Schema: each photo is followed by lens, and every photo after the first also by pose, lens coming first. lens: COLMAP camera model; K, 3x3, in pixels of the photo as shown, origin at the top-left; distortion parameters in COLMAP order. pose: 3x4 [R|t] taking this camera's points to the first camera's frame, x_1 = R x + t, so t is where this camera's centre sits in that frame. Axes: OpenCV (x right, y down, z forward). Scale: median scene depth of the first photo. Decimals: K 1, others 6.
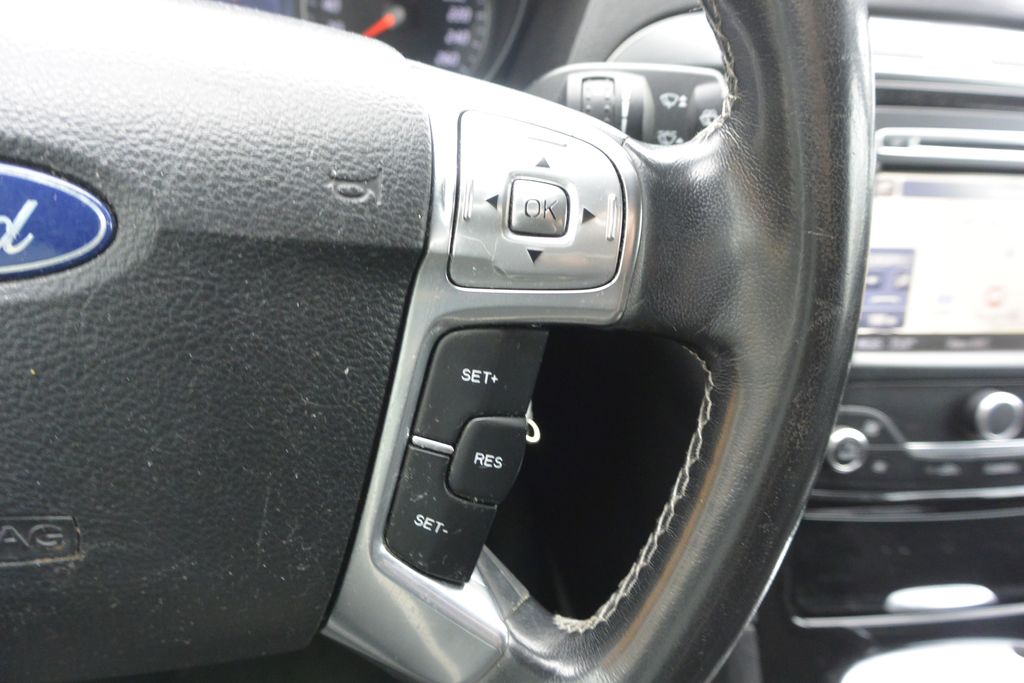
lens RADIAL K [[778.6, 0, 516.8], [0, 778.6, 346.3], [0, 0, 1]] dist [-0.007185, 0.018188]
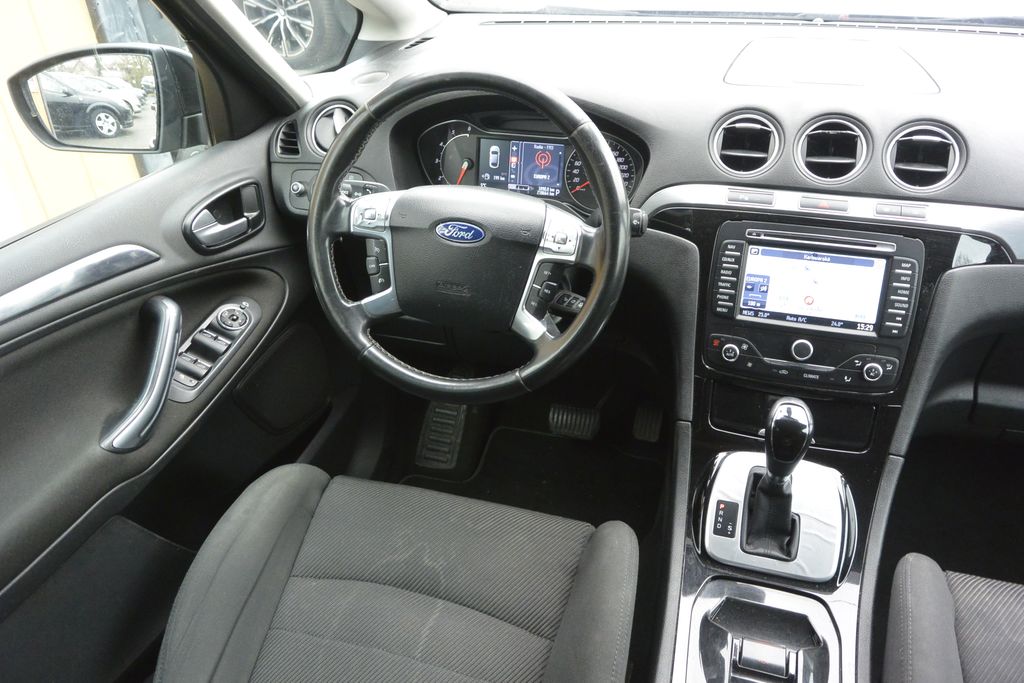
lens RADIAL K [[778.6, 0, 508.9], [0, 778.6, 343.2], [0, 0, 1]] dist [-0.007185, 0.018188]
pose [[0.886415, 0.125822, -0.445463, 0.921051], [-0.166175, 0.984696, -0.052539, 0.360410], [0.432035, 0.120596, 0.893758, -1.587979]]
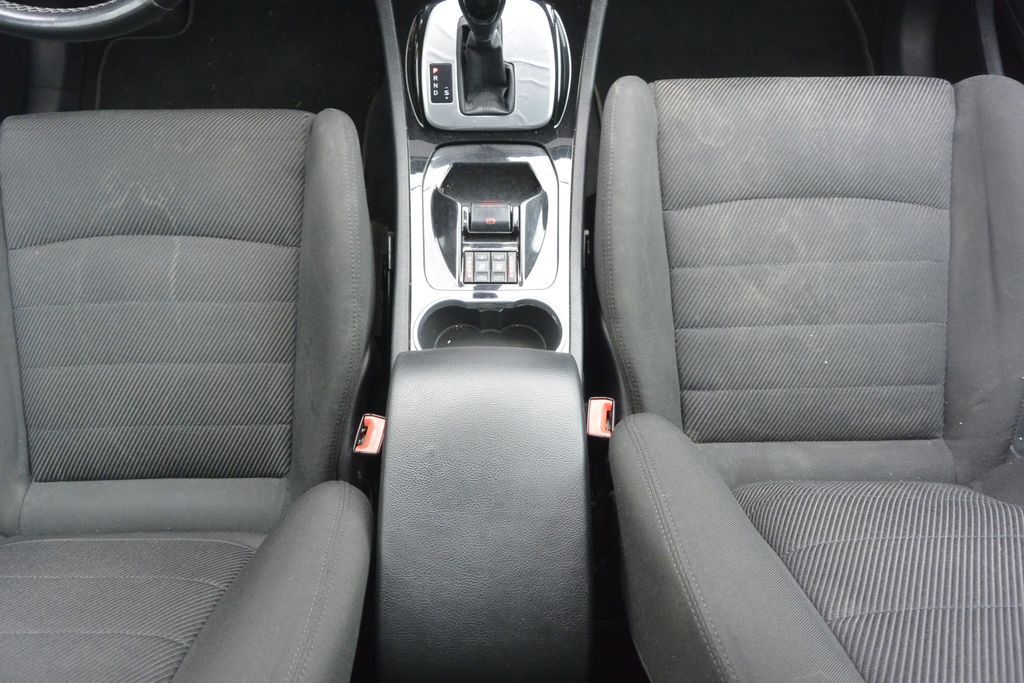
lens RADIAL K [[778.6, 0, 499.1], [0, 778.6, 342.3], [0, 0, 1]] dist [-0.007185, 0.018188]
pose [[0.982990, 0.113136, -0.144674, 1.103420], [-0.005594, 0.805814, 0.592142, -0.101213], [0.183573, -0.581260, 0.792740, -1.298931]]
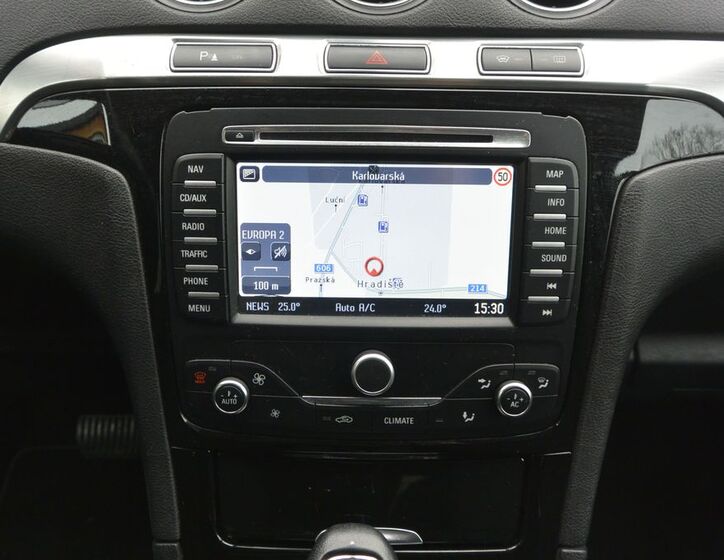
lens RADIAL K [[636.7, 0, 355.4], [0, 636.7, 280.3], [0, 0, 1]] dist [-0.017201, 0.043507]
pose [[0.980251, 0.010700, -0.197467, 0.808387], [-0.019429, 0.998915, -0.042319, -0.004518], [0.196800, 0.045320, 0.979396, 0.092866]]
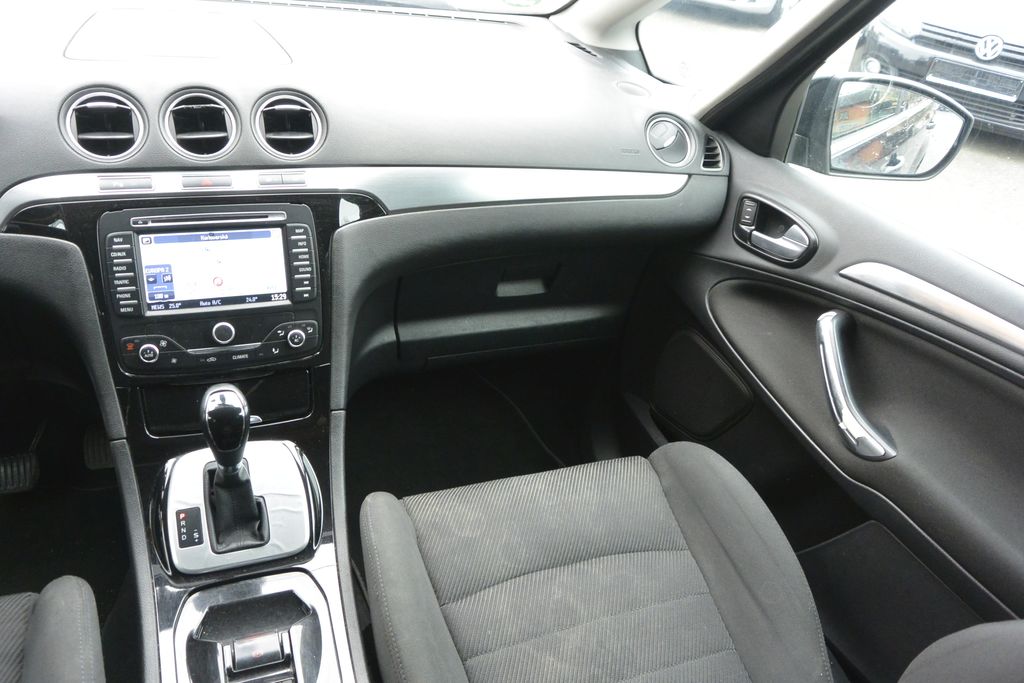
lens RADIAL K [[778.6, 0, 503.5], [0, 778.6, 343.6], [0, 0, 1]] dist [-0.007185, 0.018188]
pose [[0.979870, -0.111746, 0.165430, 1.093587], [0.120791, 0.991629, -0.045629, 0.342701], [-0.158947, 0.064693, 0.985165, -1.467449]]
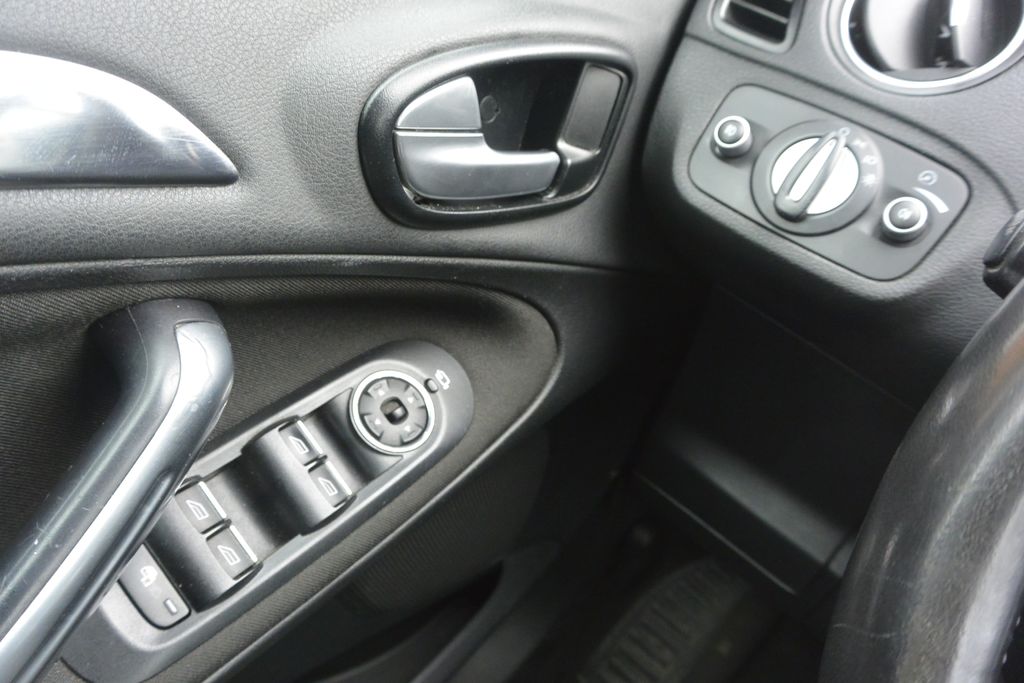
lens RADIAL K [[778.6, 0, 513.6], [0, 778.6, 342.4], [0, 0, 1]] dist [-0.007185, 0.018188]
pose [[0.660649, 0.497645, -0.562043, -0.707738], [-0.584206, 0.810999, 0.031375, 0.094049], [0.471430, 0.307621, 0.826513, -0.197454]]
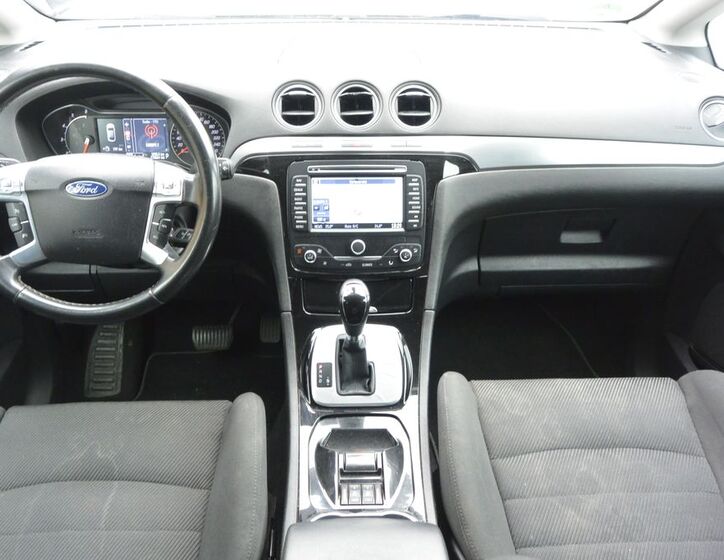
lens RADIAL K [[636.7, 0, 357.1], [0, 636.7, 279.5], [0, 0, 1]] dist [-0.017201, 0.043507]
pose [[0.985848, -0.021524, -0.166252, 1.118876], [0.006274, 0.995766, -0.091714, 0.506064], [0.167522, 0.089373, 0.981809, -1.776148]]
